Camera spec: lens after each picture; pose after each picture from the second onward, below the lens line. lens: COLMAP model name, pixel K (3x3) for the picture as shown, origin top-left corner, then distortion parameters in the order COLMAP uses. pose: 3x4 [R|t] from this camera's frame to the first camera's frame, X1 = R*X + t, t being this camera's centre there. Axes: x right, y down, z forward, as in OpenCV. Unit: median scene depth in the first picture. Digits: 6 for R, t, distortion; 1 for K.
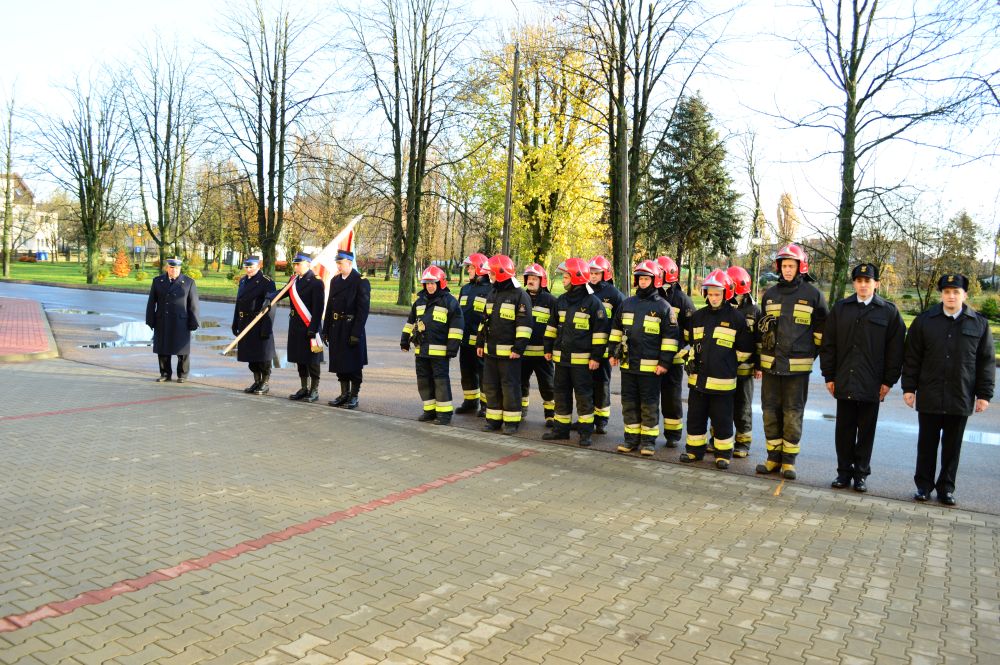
lens RADIAL K [[783.1, 0, 499.0], [0, 783.1, 274.6], [0, 0, 1]] dist [-0.084444, -0.003462]
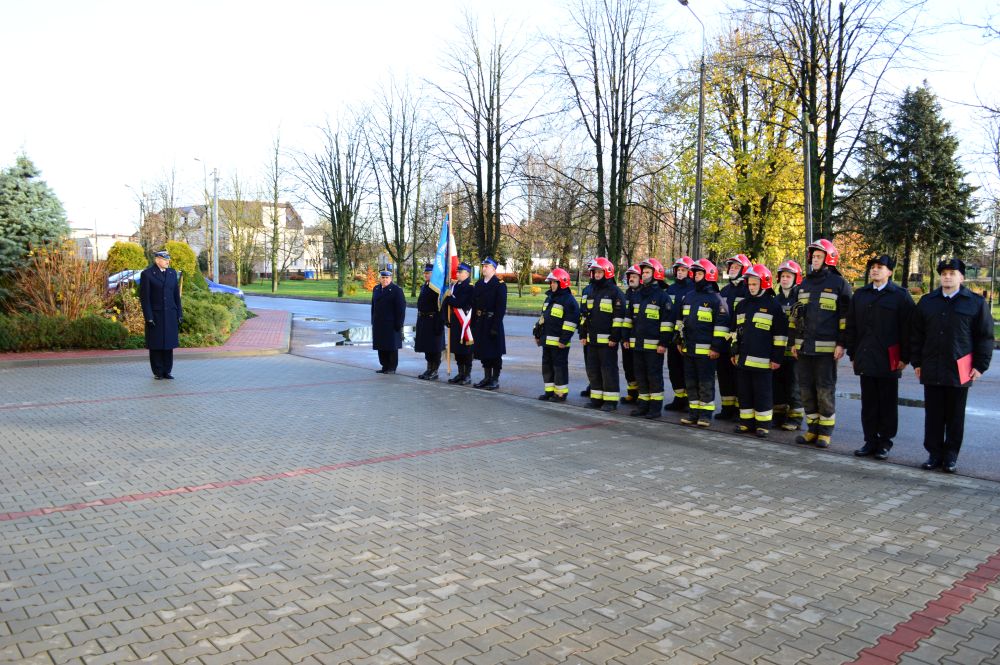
lens RADIAL K [[774.7, 0, 500.6], [0, 774.7, 261.8], [0, 0, 1]] dist [-0.112178, -0.004237]
pose [[0.953541, -0.031937, -0.299565, 0.049822], [0.023193, 0.999196, -0.032700, 0.003463], [0.300369, 0.024232, 0.953515, -0.036646]]
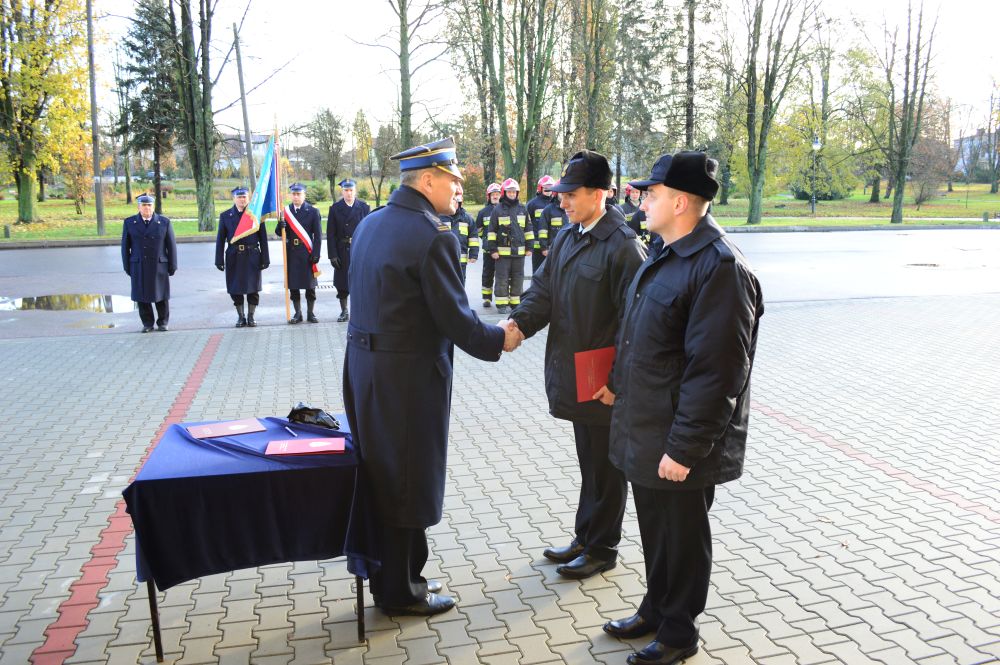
lens RADIAL K [[783.1, 0, 499.0], [0, 783.1, 274.6], [0, 0, 1]] dist [-0.084444, -0.003462]
pose [[0.713114, -0.132524, 0.688409, -0.217018], [0.040290, 0.988094, 0.148480, -0.014294], [-0.699890, -0.078147, 0.709963, 0.017666]]
